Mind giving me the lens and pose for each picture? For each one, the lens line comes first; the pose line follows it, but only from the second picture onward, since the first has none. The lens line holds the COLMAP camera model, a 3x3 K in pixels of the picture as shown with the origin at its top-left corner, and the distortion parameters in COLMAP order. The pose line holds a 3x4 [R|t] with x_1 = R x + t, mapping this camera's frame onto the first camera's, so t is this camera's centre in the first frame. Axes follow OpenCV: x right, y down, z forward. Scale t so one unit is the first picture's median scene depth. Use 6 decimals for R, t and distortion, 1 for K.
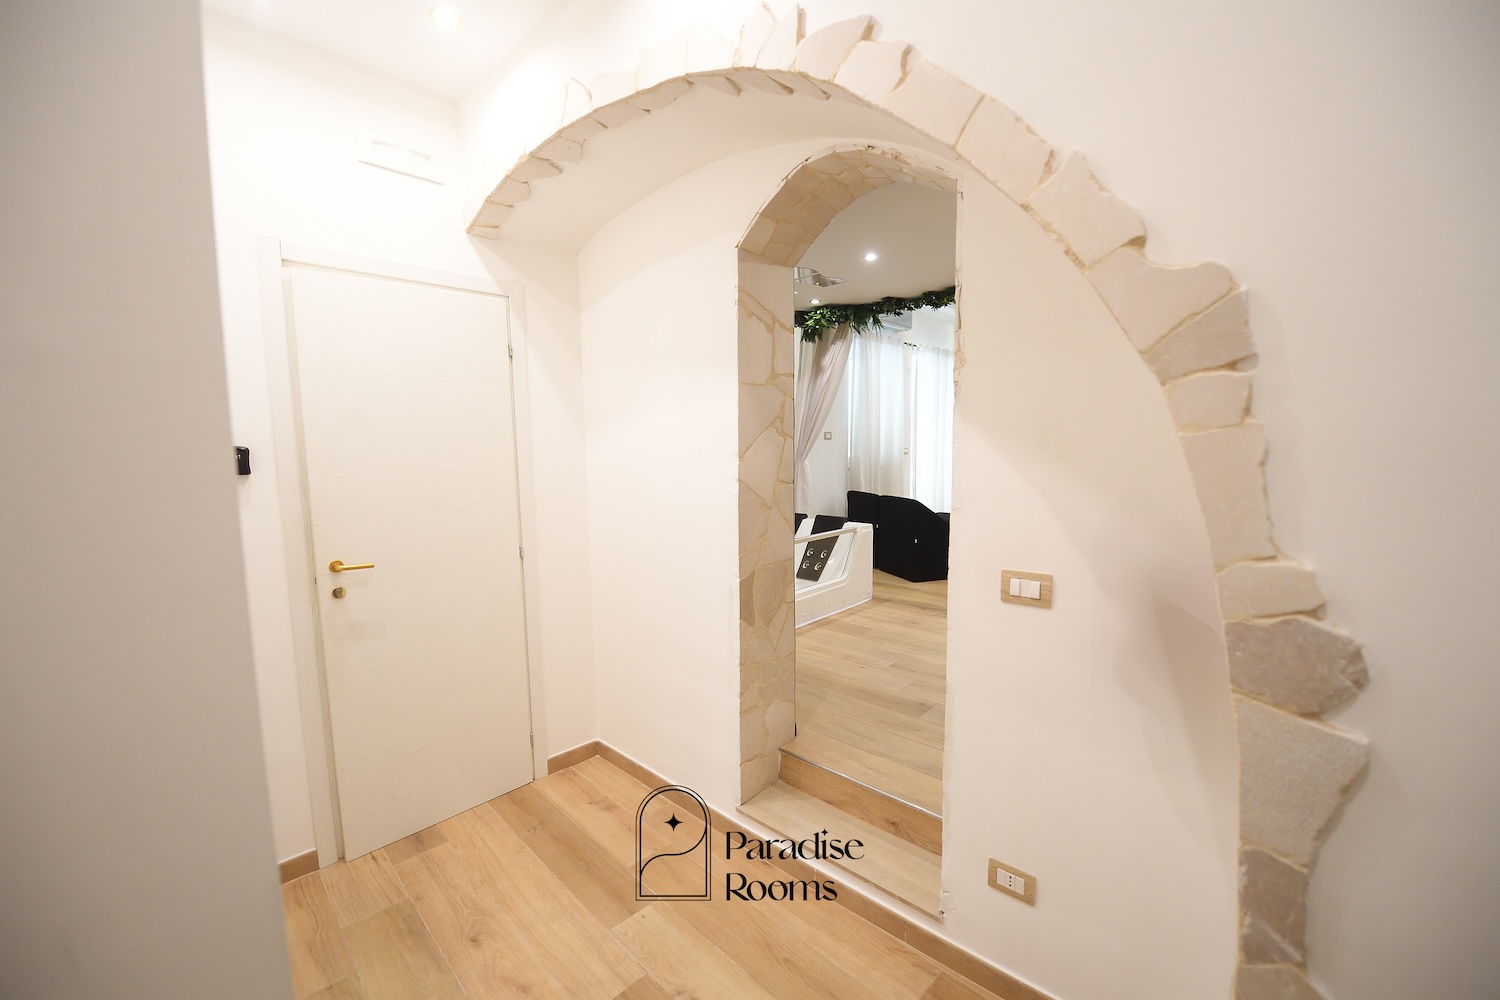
lens RADIAL K [[595.5, 0, 738.5], [0, 595.5, 501.0], [0, 0, 1]] dist [-0.018349, -0.001657]
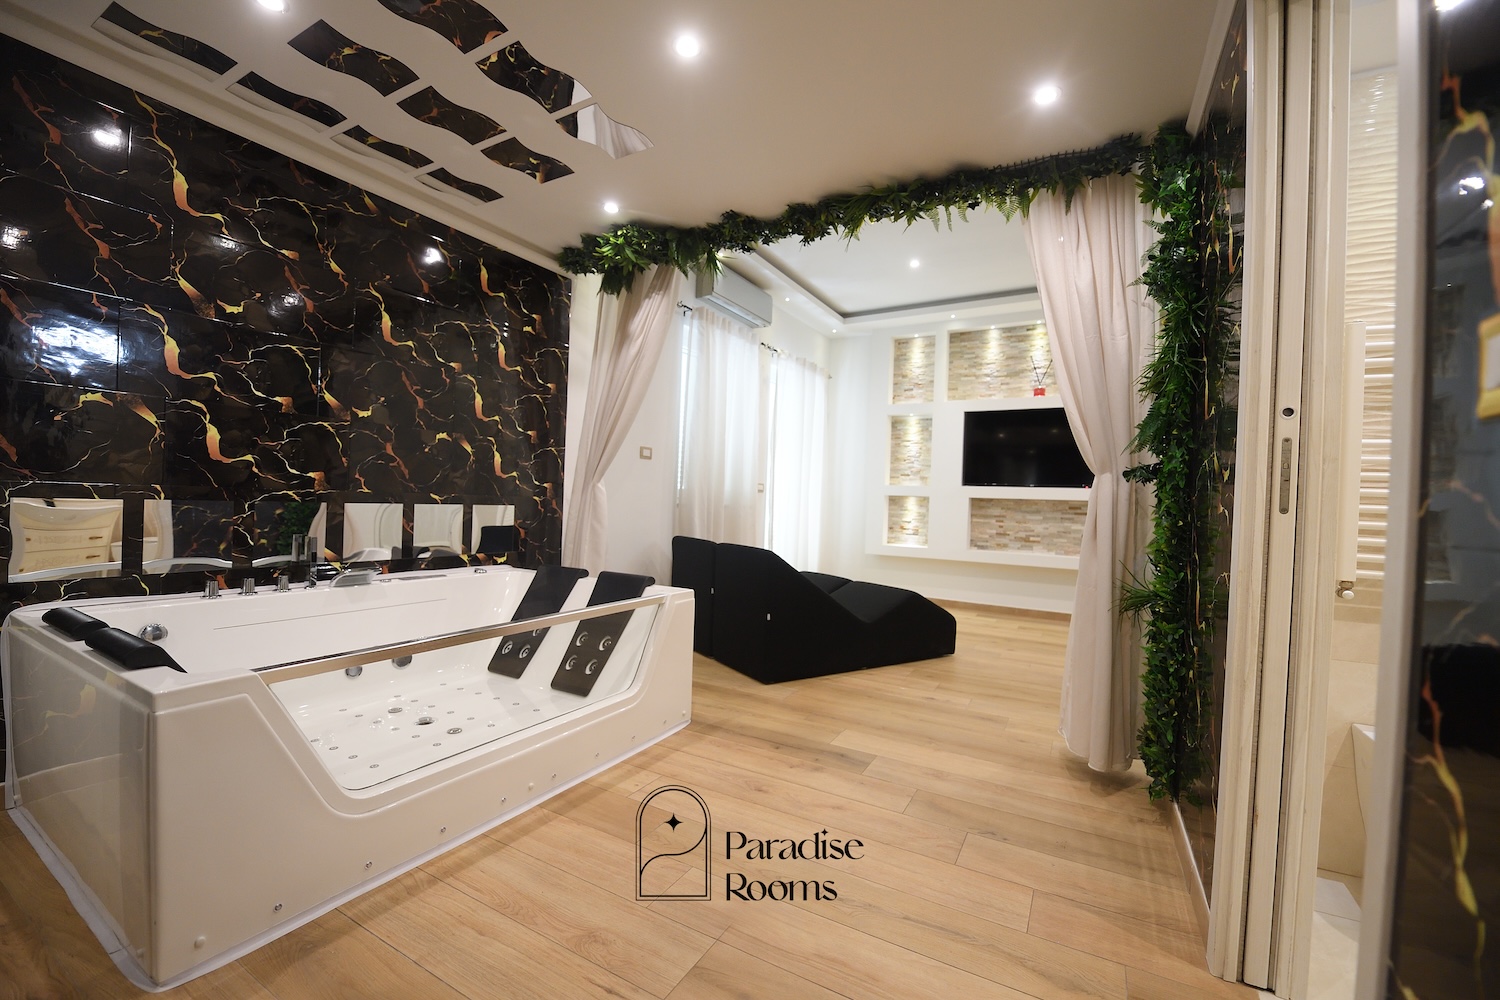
lens RADIAL K [[595.5, 0, 738.9], [0, 595.5, 510.9], [0, 0, 1]] dist [-0.018349, -0.001657]
pose [[0.973694, 0.040830, 0.224171, 0.128116], [-0.023189, 0.996463, -0.080773, 0.008303], [-0.226676, 0.073450, 0.971197, 0.407509]]
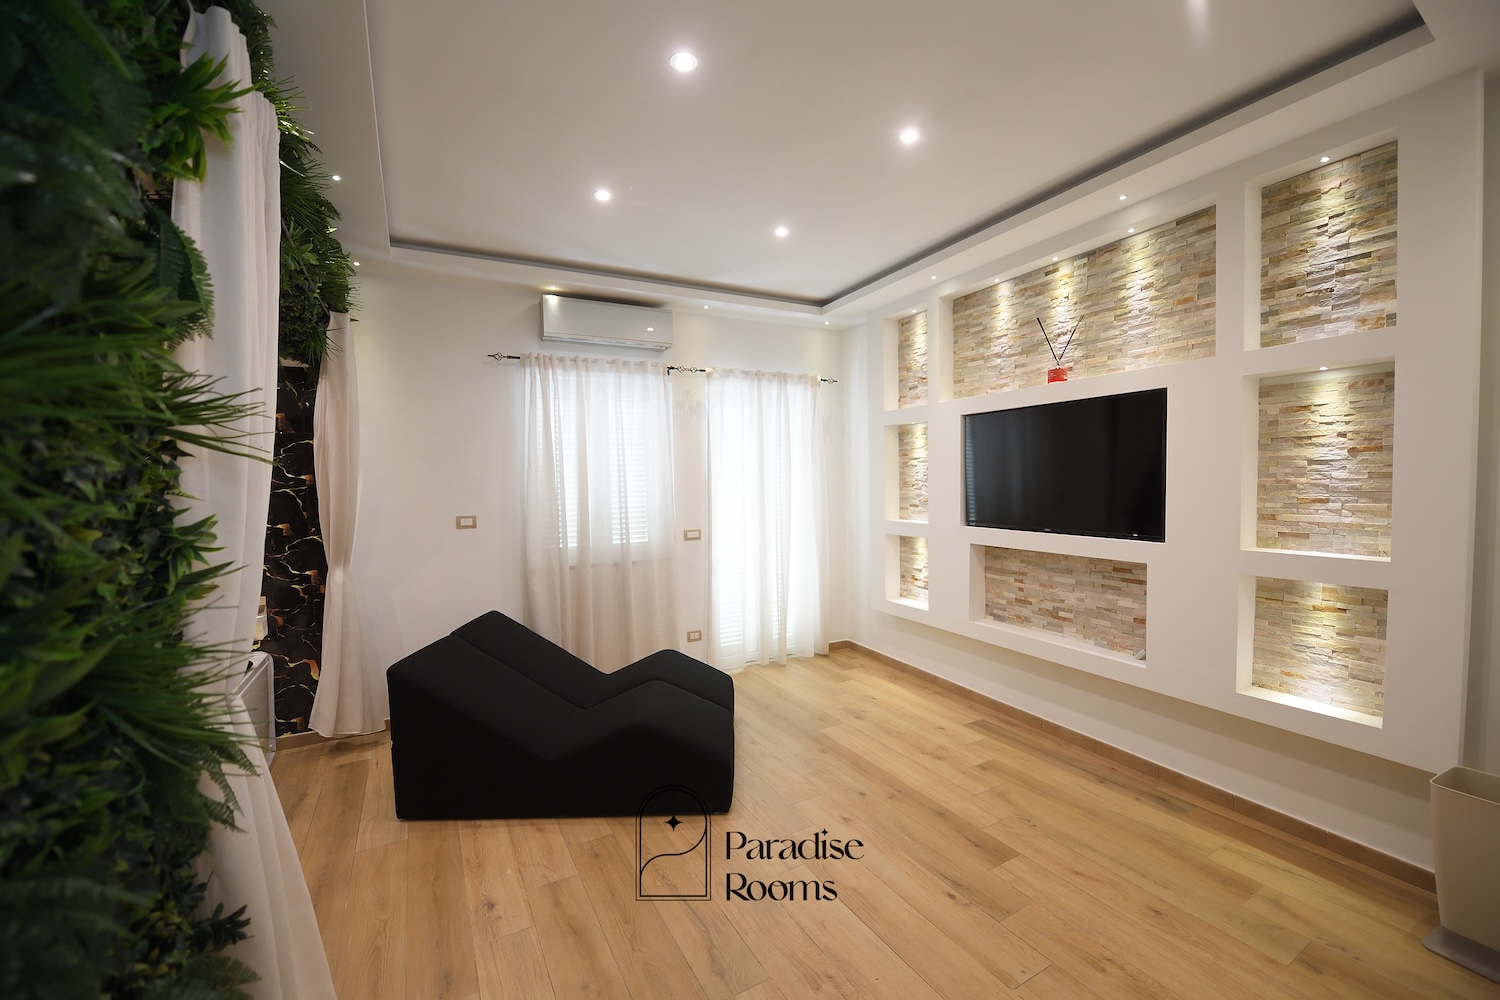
lens RADIAL K [[595.5, 0, 740.6], [0, 595.5, 506.2], [0, 0, 1]] dist [-0.018349, -0.001657]
pose [[0.954350, 0.003285, -0.298671, 0.778424], [-0.019108, 0.998563, -0.050075, -0.128038], [0.298077, 0.053496, 0.953042, 0.602048]]
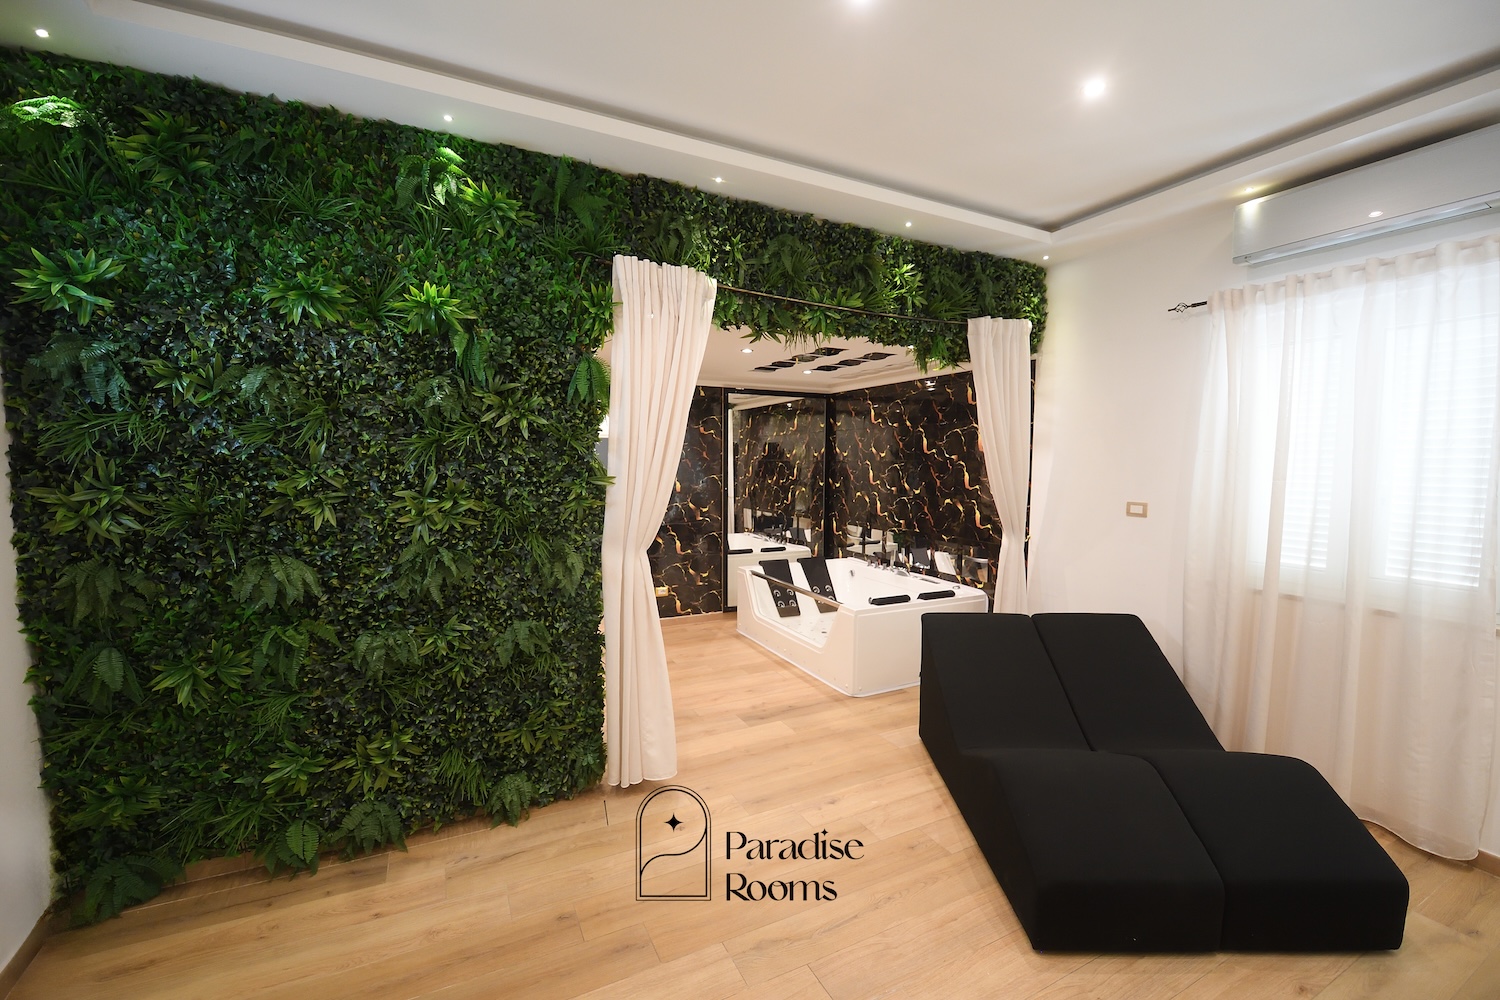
lens RADIAL K [[595.5, 0, 759.1], [0, 595.5, 503.8], [0, 0, 1]] dist [-0.018349, -0.001657]
pose [[-0.325929, 0.077029, -0.942251, 0.994280], [-0.094460, 0.989034, 0.113528, -0.183324], [0.940663, 0.126007, -0.315079, 1.054336]]
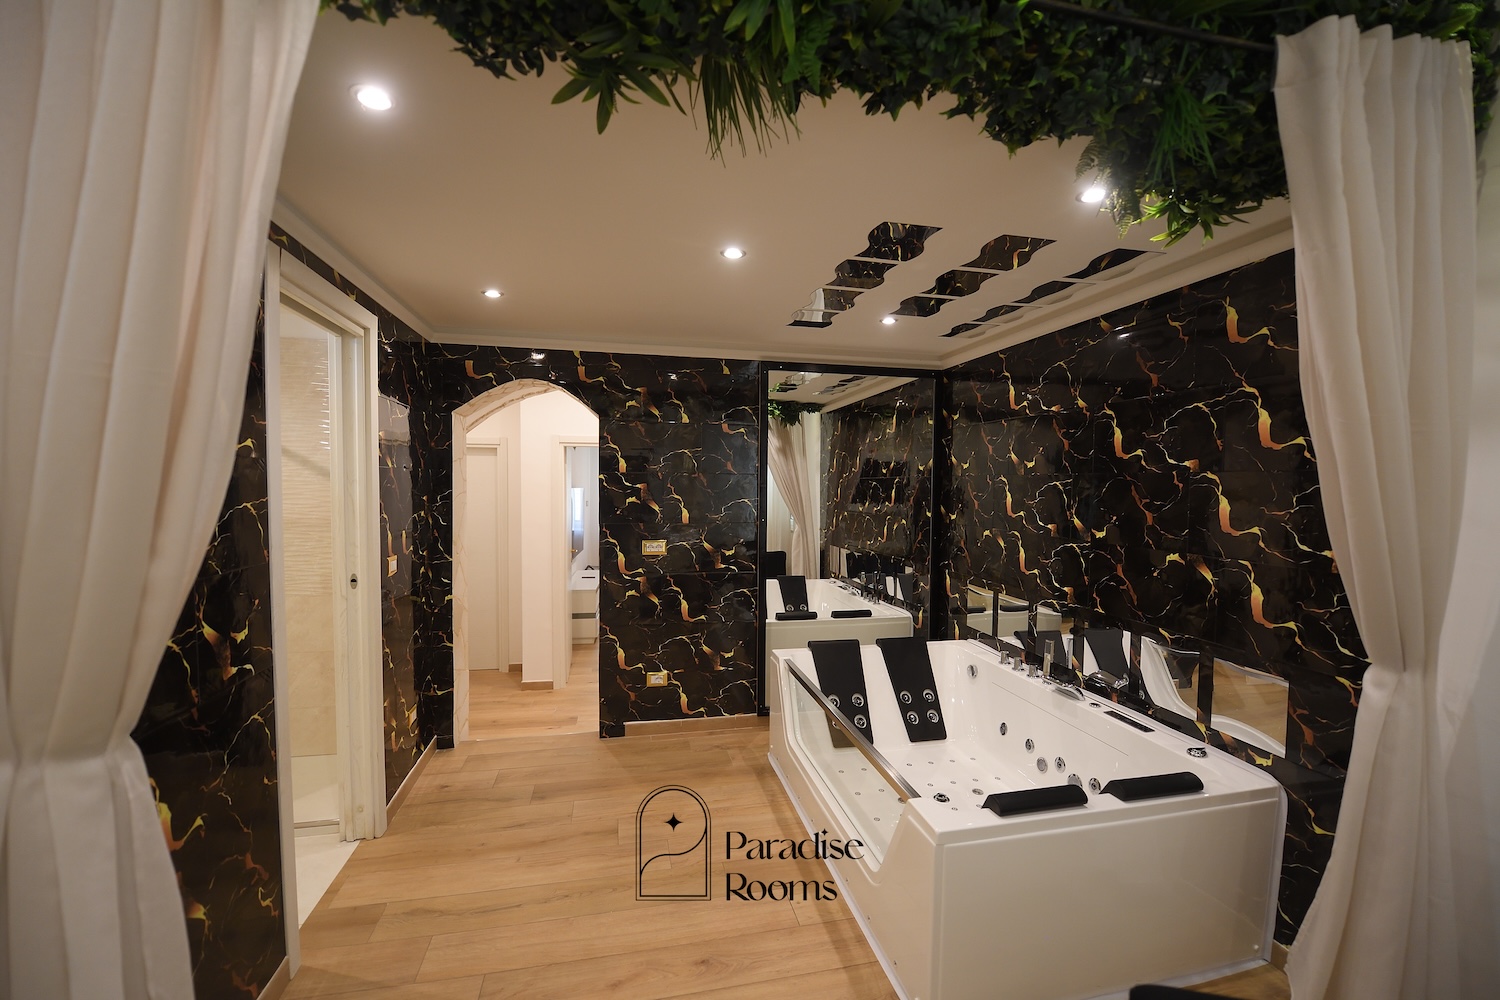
lens RADIAL K [[595.5, 0, 757.6], [0, 595.5, 504.4], [0, 0, 1]] dist [-0.018349, -0.001657]
pose [[-0.550348, 0.035275, -0.834190, 0.526742], [-0.084585, 0.991611, 0.097736, -0.164231], [0.830640, 0.124349, -0.542748, 1.012944]]
